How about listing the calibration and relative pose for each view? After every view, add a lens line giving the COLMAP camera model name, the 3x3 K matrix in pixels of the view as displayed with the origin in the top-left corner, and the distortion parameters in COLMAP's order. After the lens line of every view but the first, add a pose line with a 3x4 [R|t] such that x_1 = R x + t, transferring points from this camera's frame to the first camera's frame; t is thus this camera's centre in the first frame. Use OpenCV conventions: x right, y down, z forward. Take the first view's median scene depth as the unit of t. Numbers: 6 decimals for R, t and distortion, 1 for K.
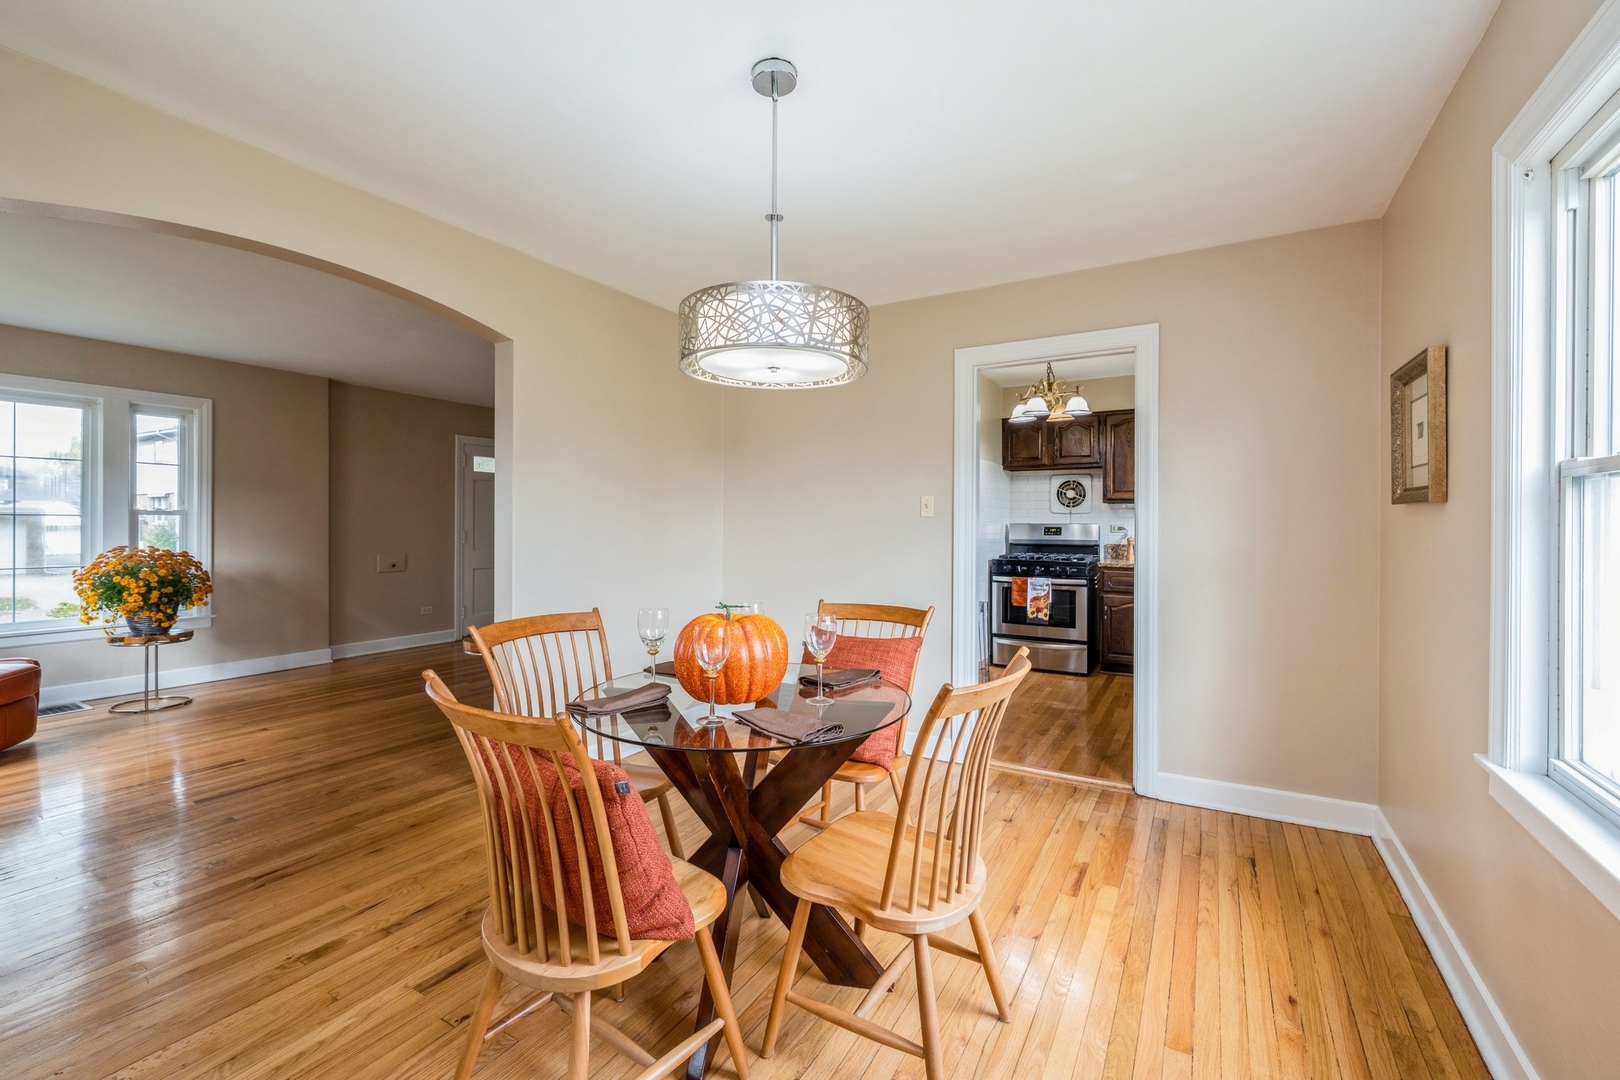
lens RADIAL K [[697.2, 0, 792.6], [0, 697.2, 508.8], [0, 0, 1]] dist [0.002355, 0.000261]
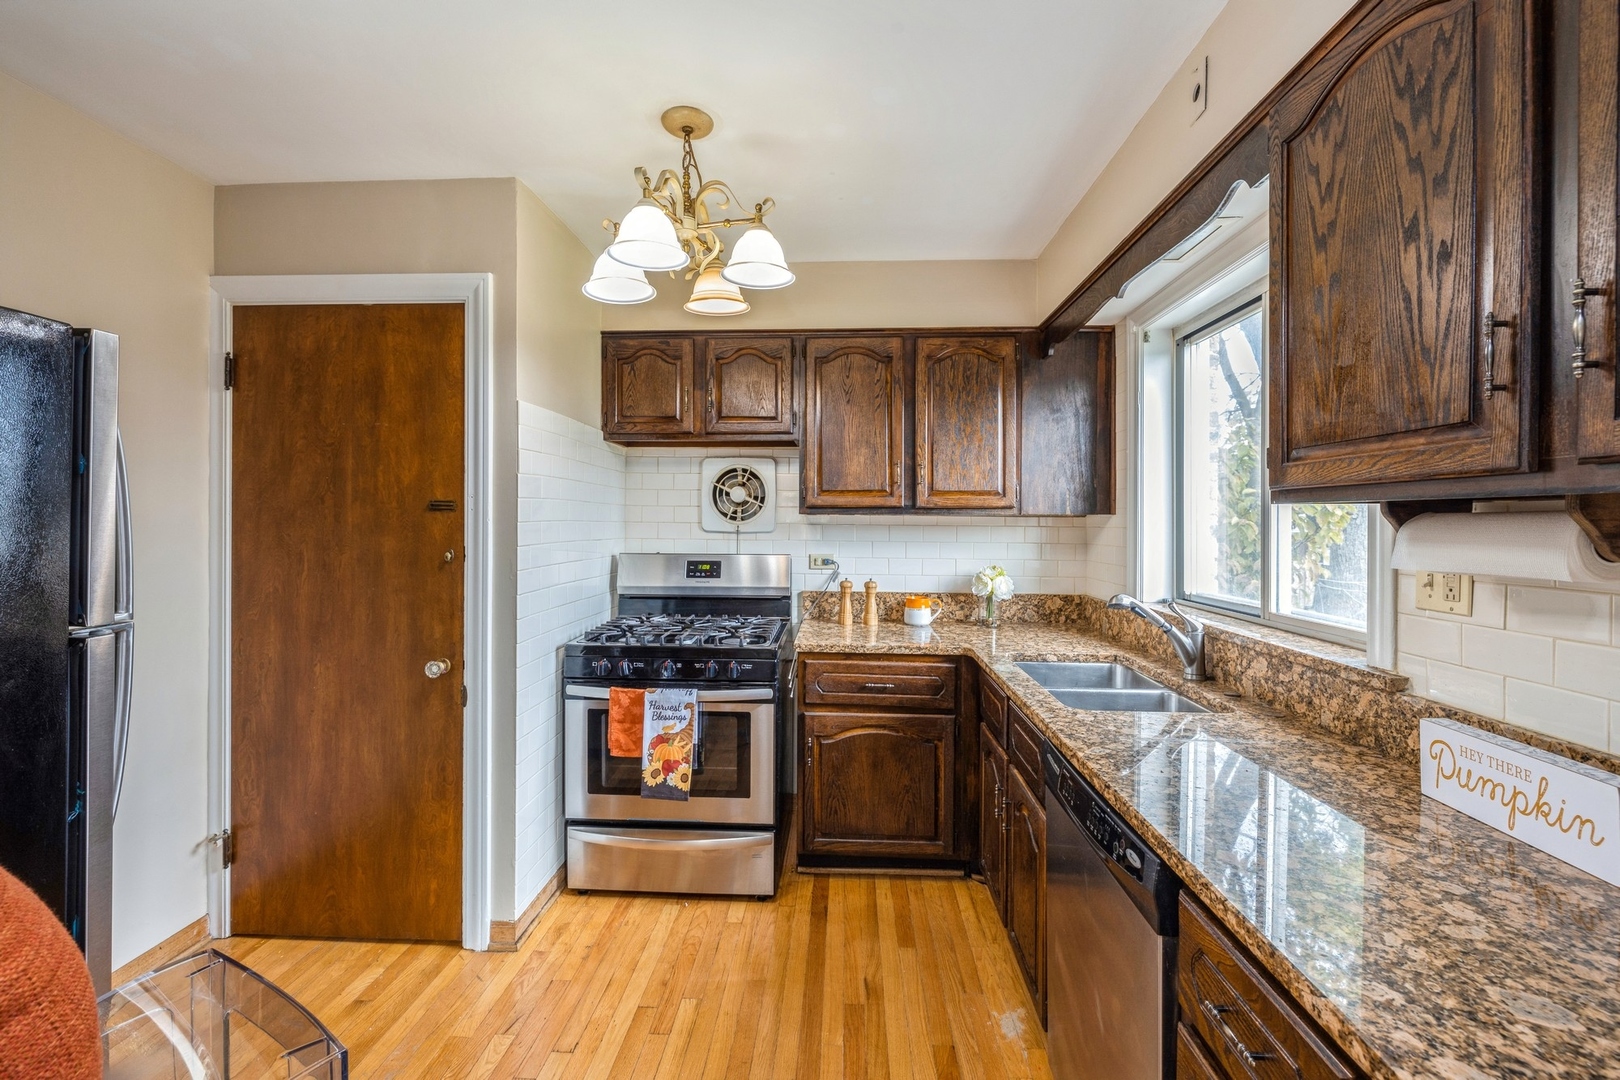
lens RADIAL K [[697.2, 0, 808.1], [0, 697.2, 523.7], [0, 0, 1]] dist [0.002355, 0.000261]
pose [[0.884813, -0.004353, 0.465927, 0.222173], [-0.003468, 0.999867, 0.015927, -0.009135], [-0.465934, -0.015708, 0.884680, 0.565090]]
